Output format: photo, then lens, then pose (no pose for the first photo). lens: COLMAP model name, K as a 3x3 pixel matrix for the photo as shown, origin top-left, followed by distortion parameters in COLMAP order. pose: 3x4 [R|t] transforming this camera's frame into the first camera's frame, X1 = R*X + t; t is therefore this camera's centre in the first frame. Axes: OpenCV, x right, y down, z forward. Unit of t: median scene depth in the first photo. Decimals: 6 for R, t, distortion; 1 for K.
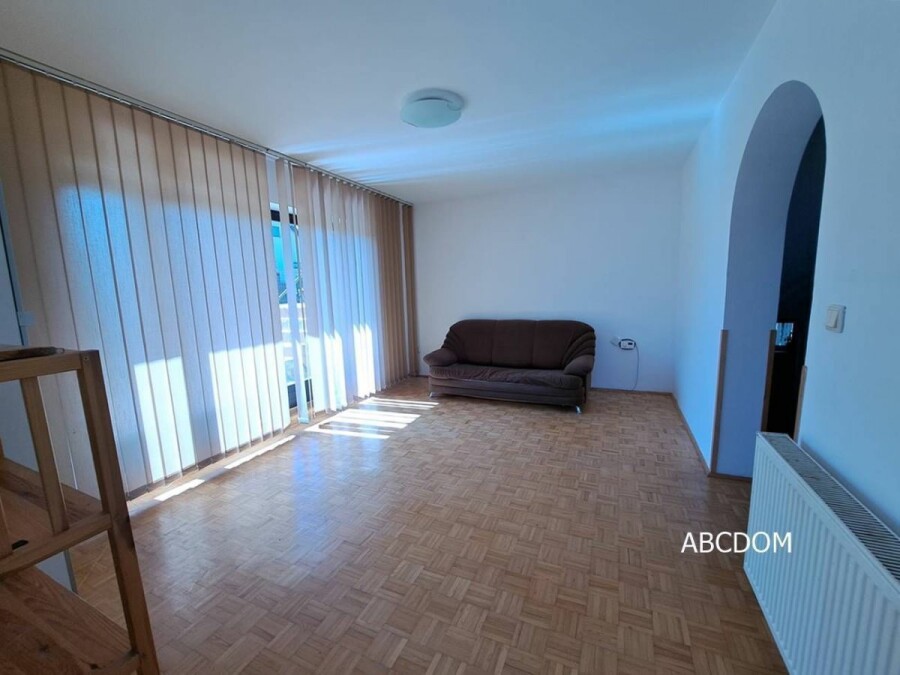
lens RADIAL K [[368.7, 0, 450.0], [0, 368.7, 337.5], [0, 0, 1]] dist [-0.000080, -0.000041]
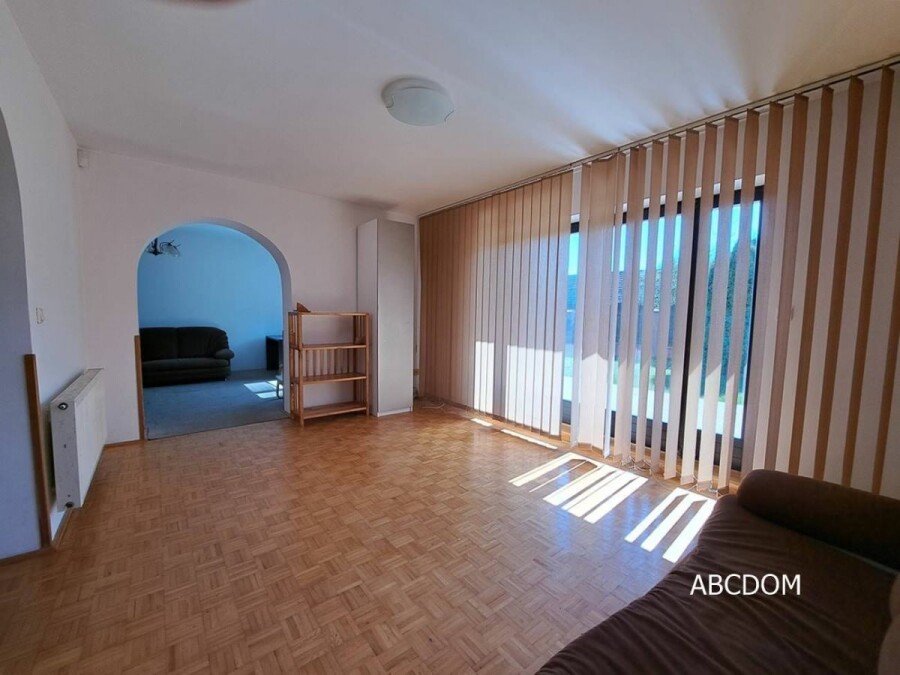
lens RADIAL K [[368.7, 0, 450.0], [0, 368.7, 337.5], [0, 0, 1]] dist [-0.000080, -0.000041]
pose [[-0.444170, 0.090923, -0.891317, 0.631002], [-0.118608, 0.980114, 0.159087, -0.167256], [0.888057, 0.176379, -0.424553, 1.259021]]
